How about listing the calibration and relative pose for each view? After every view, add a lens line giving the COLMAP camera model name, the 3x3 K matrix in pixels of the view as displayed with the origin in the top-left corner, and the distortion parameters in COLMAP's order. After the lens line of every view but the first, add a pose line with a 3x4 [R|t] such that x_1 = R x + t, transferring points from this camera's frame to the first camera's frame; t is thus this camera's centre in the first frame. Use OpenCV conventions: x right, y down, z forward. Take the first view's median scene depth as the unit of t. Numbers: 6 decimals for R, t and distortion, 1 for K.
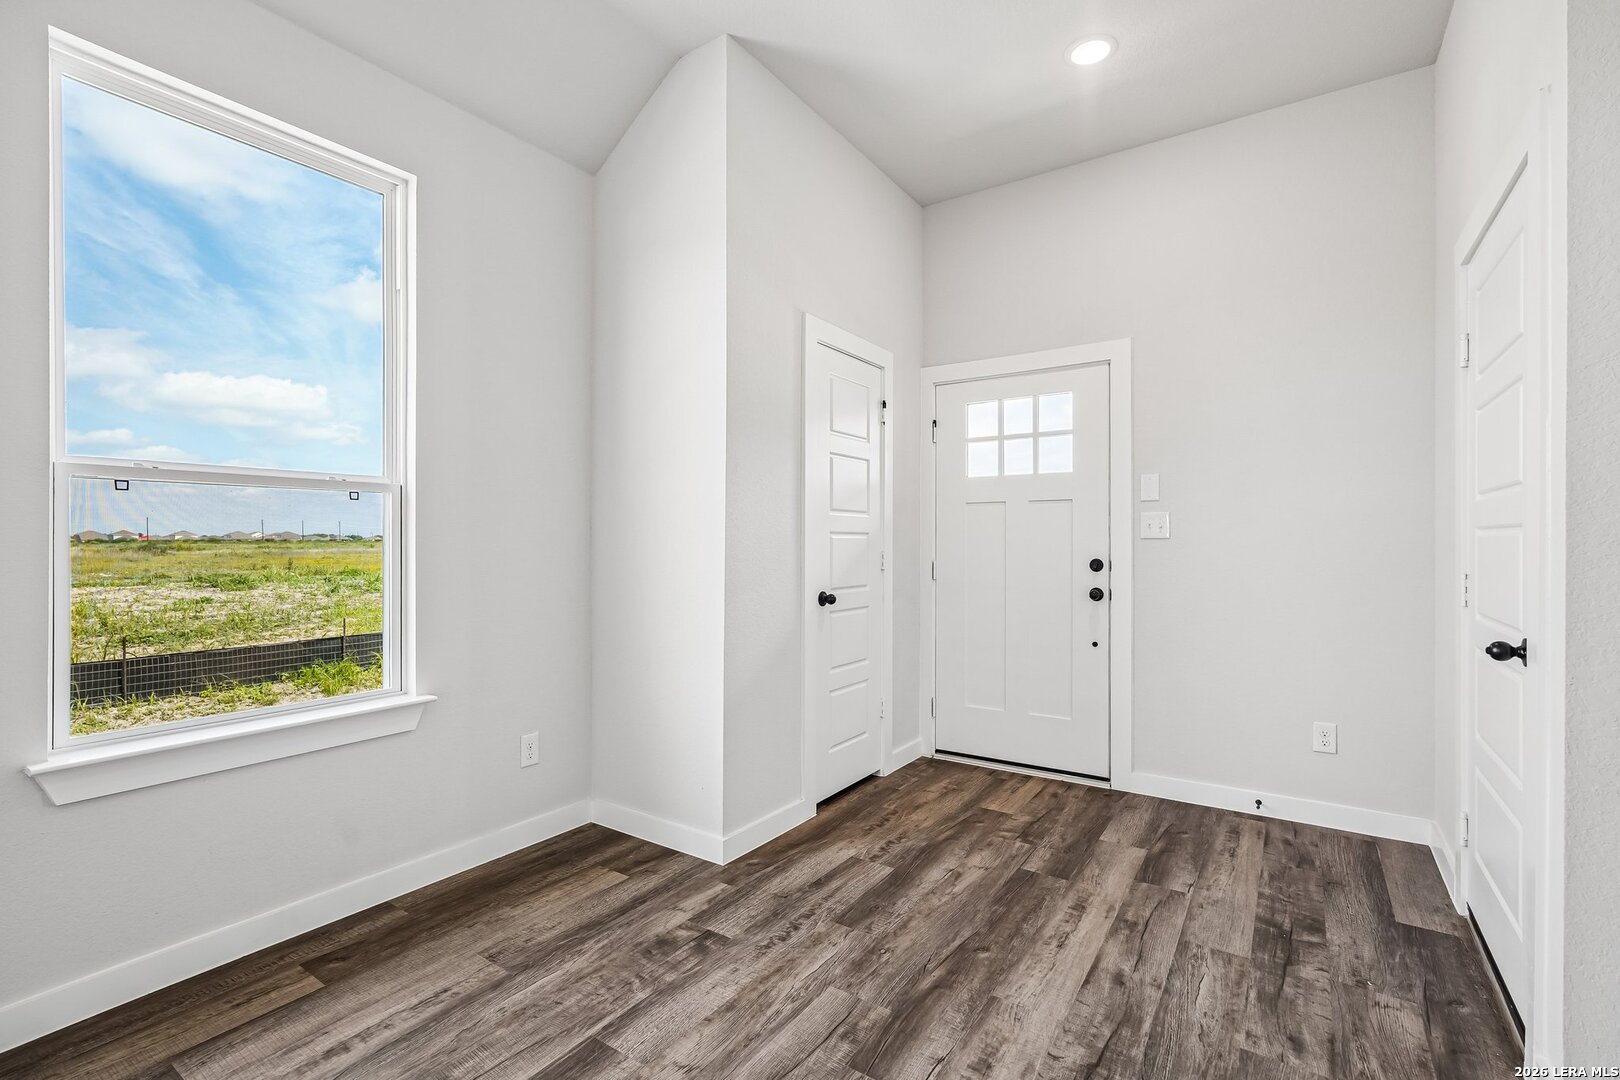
lens RADIAL K [[726.9, 0, 800.7], [0, 726.9, 543.8], [0, 0, 1]] dist [-0.016778, 0.007993]
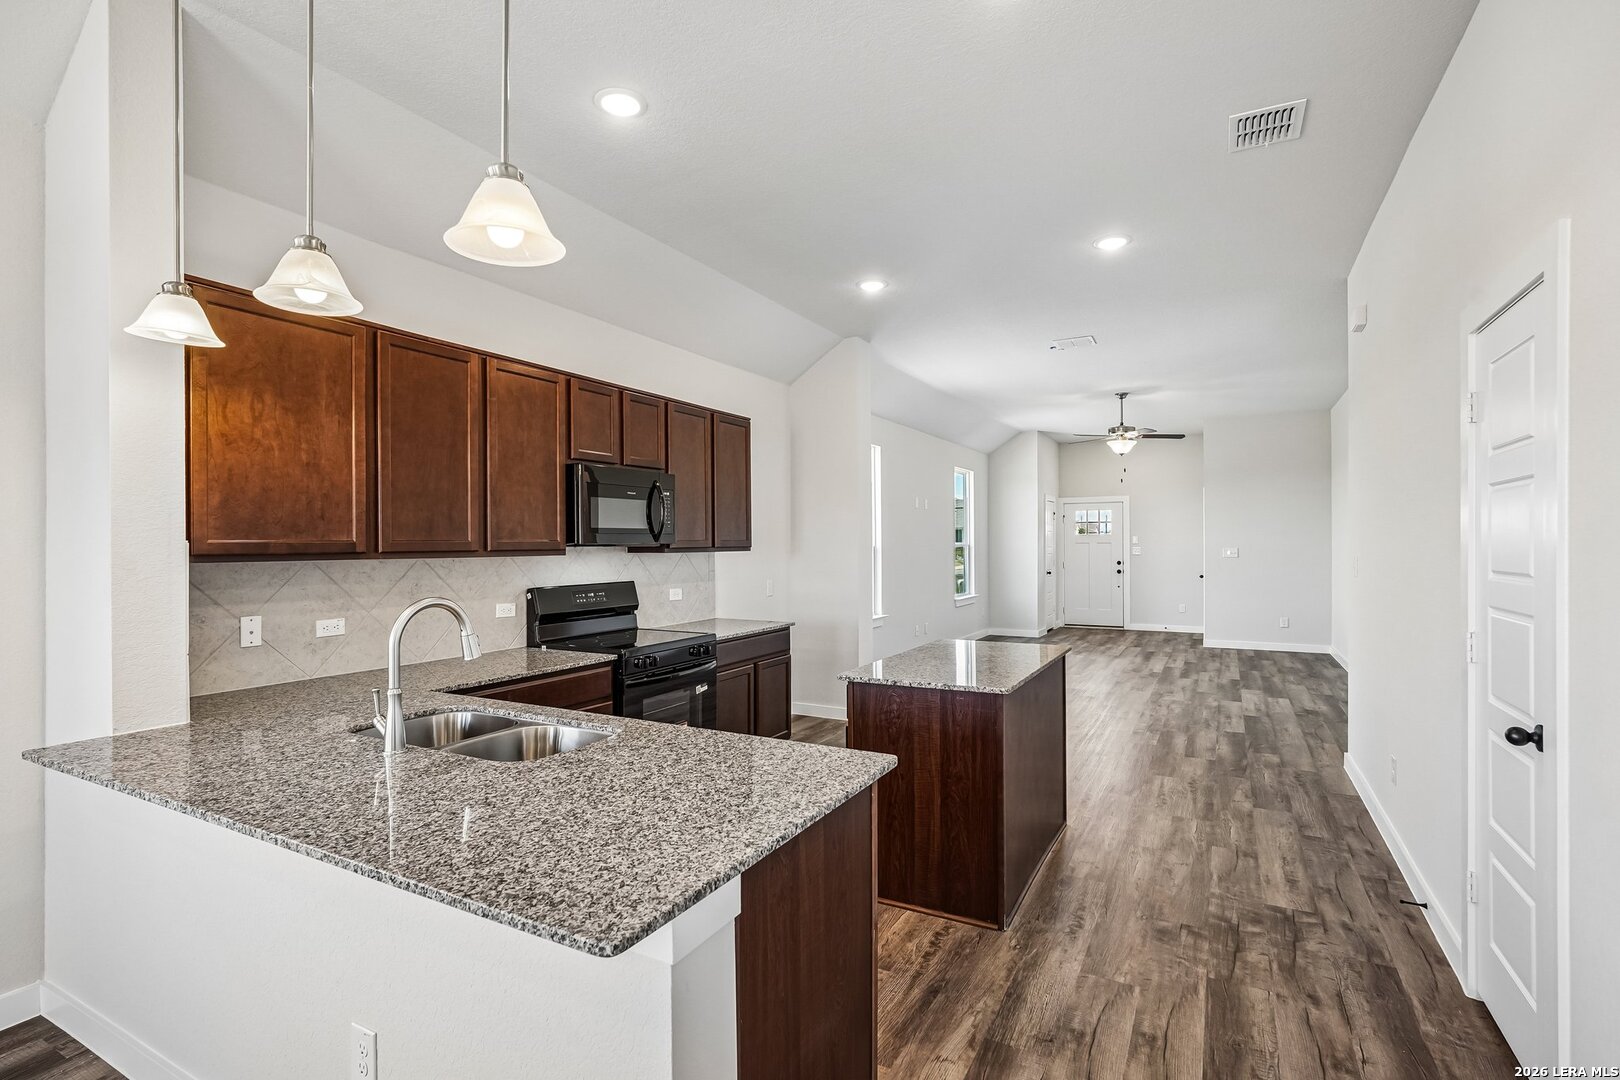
lens RADIAL K [[767.9, 0, 803.4], [0, 767.9, 538.0], [0, 0, 1]] dist [-0.003864, 0.000769]
pose [[0.994825, -0.004556, 0.101502, -1.412743], [0.005700, 0.999923, -0.010983, -0.055502], [-0.101444, 0.011505, 0.994775, -2.394904]]
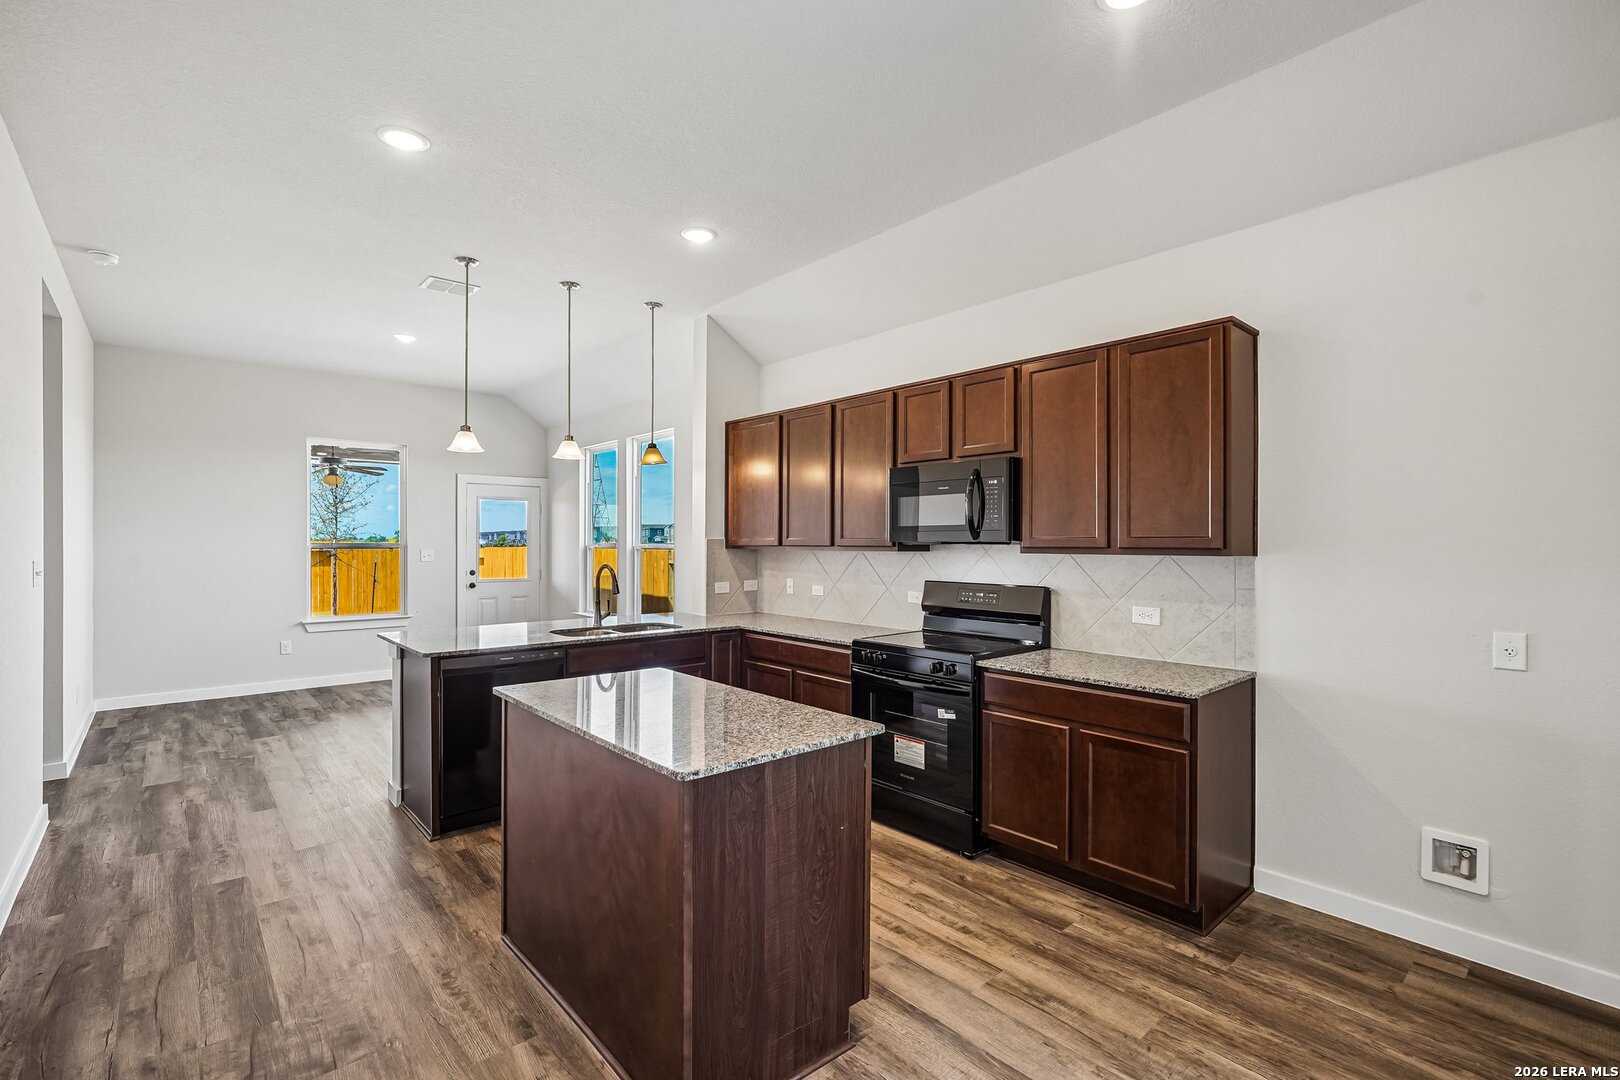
lens RADIAL K [[726.9, 0, 801.7], [0, 726.9, 545.5], [0, 0, 1]] dist [-0.016778, 0.007993]
pose [[-0.245371, 0.004429, -0.969419, -0.472032], [-0.005498, 0.999967, 0.005960, -0.060742], [0.969414, 0.006792, -0.245338, -1.124123]]
